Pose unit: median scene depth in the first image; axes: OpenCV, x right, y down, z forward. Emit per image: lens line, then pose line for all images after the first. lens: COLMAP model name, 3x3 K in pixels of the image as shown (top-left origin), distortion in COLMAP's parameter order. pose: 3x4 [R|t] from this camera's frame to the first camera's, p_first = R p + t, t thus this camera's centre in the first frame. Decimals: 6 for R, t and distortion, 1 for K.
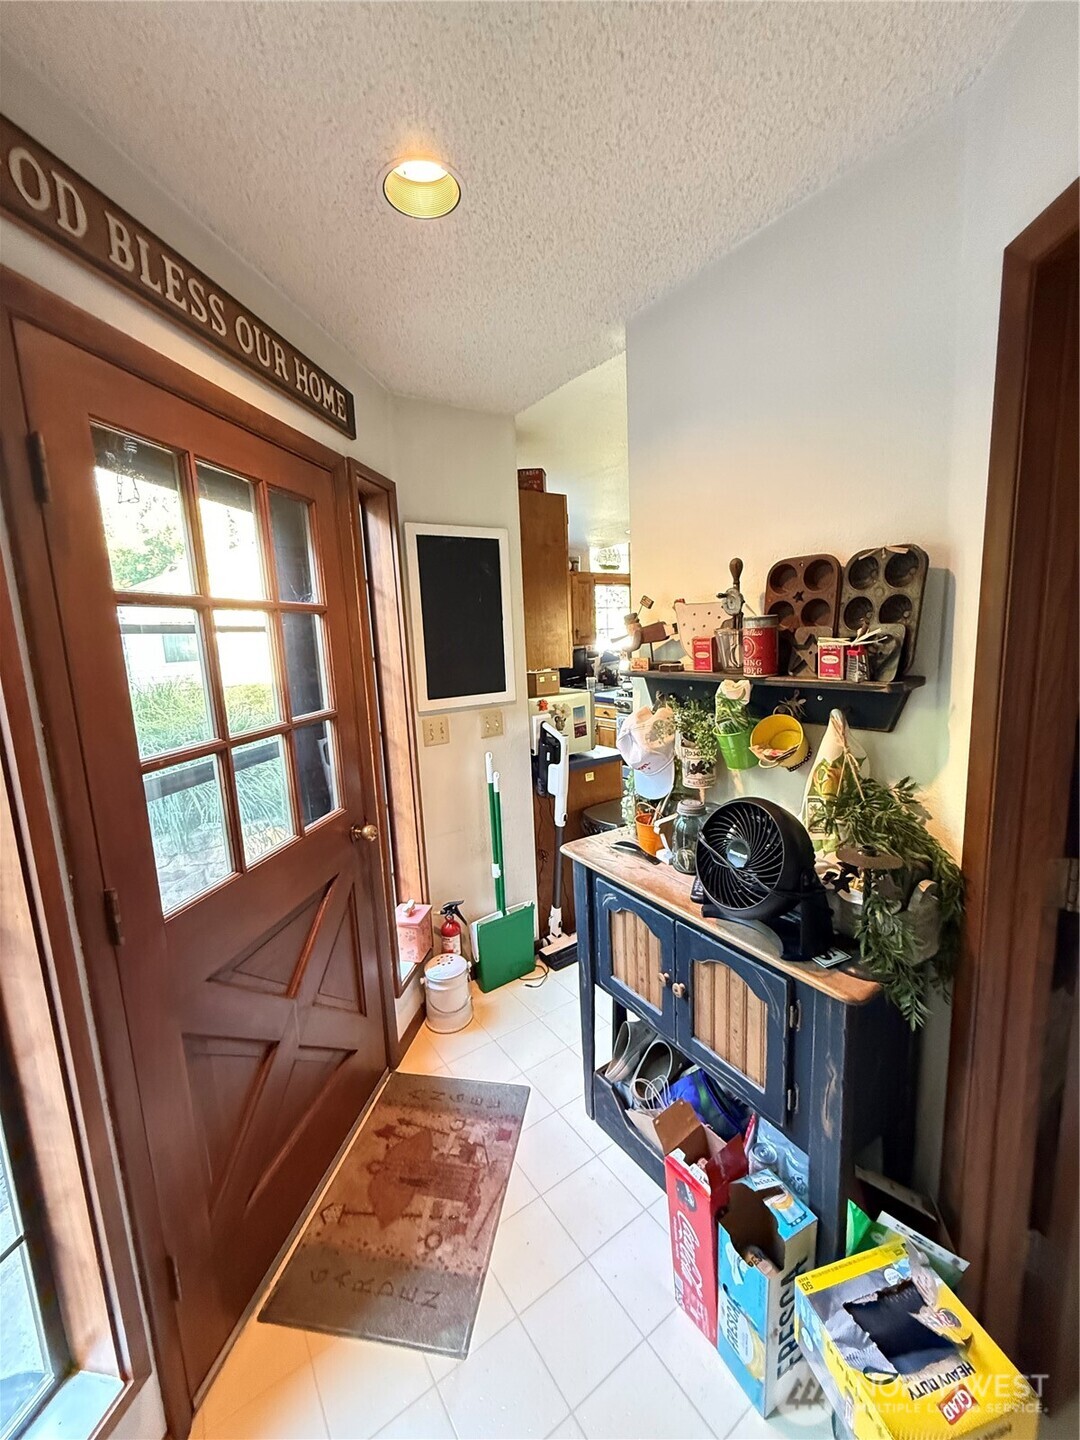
lens RADIAL K [[571.5, 0, 535.0], [0, 571.5, 719.3], [0, 0, 1]] dist [-0.001559, -0.000242]
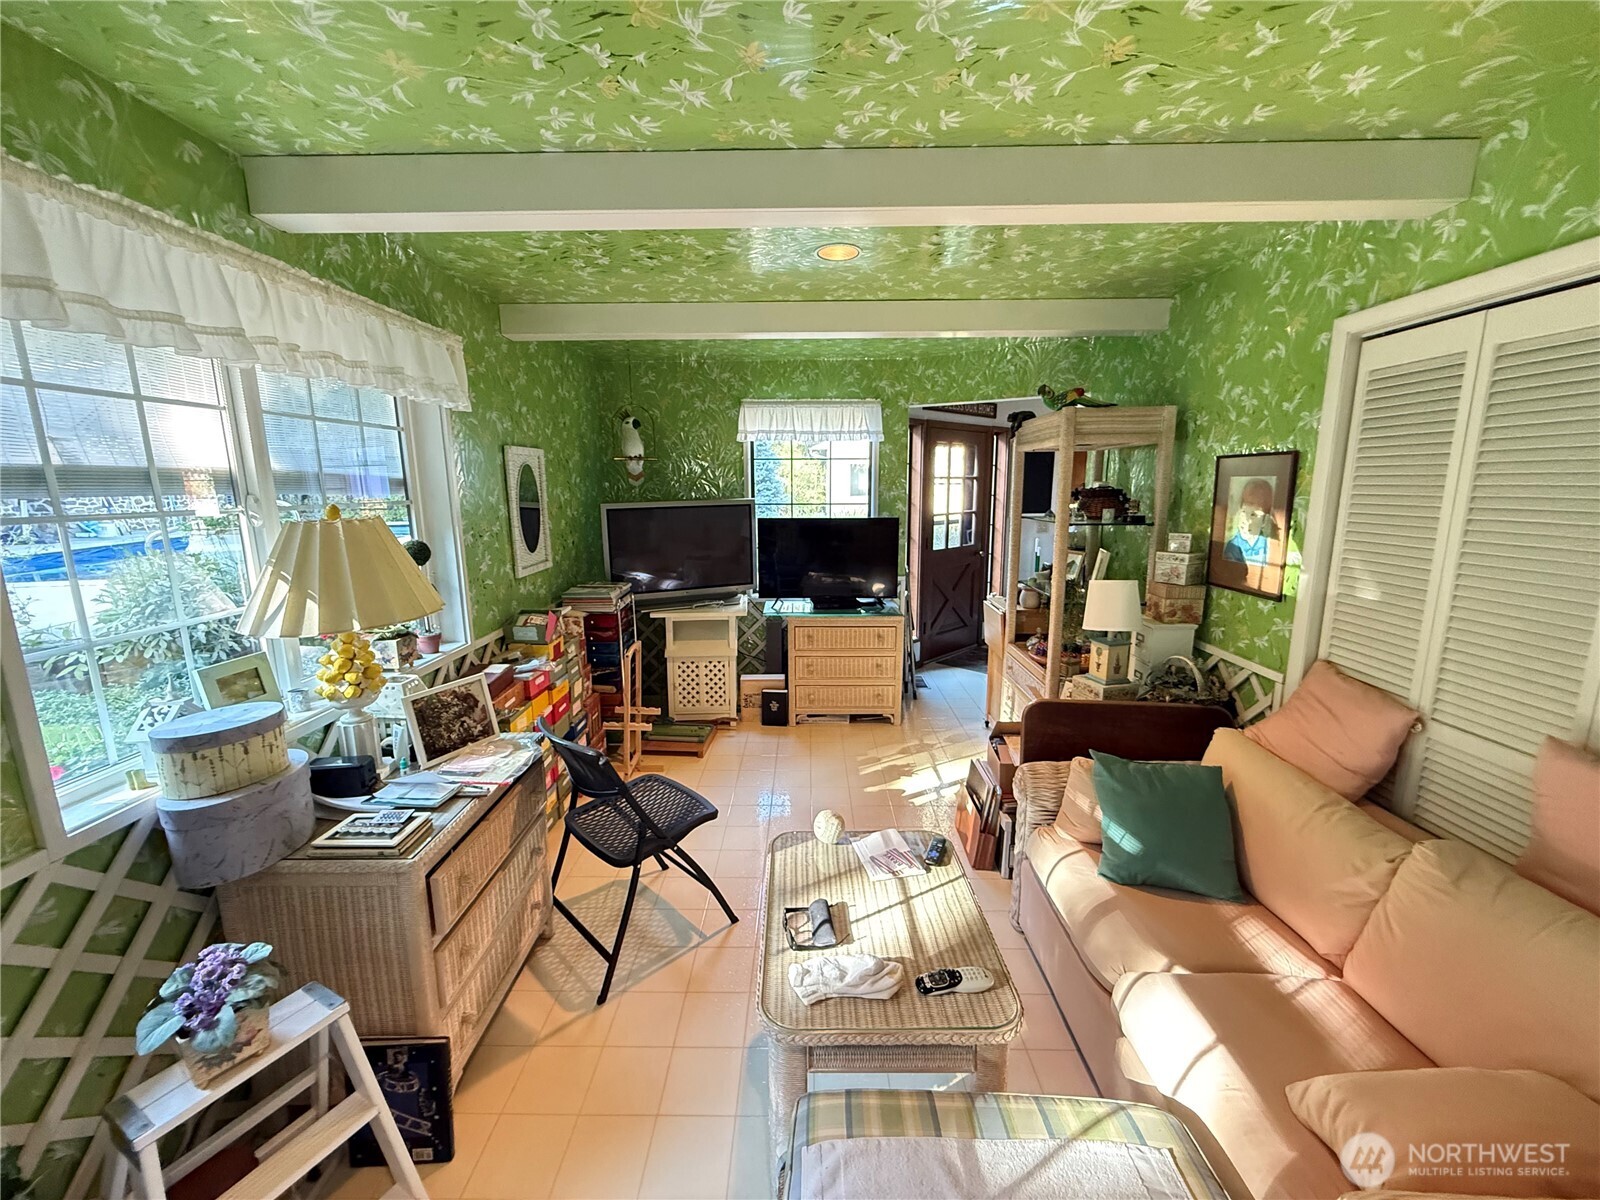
lens RADIAL K [[635.0, 0, 795.2], [0, 635.0, 599.6], [0, 0, 1]] dist [-0.001559, -0.000242]
pose [[0.819228, 0.142494, -0.555483, 0.610180], [-0.117141, 0.989795, 0.081145, 0.220343], [0.561377, -0.001406, 0.827559, -1.779102]]
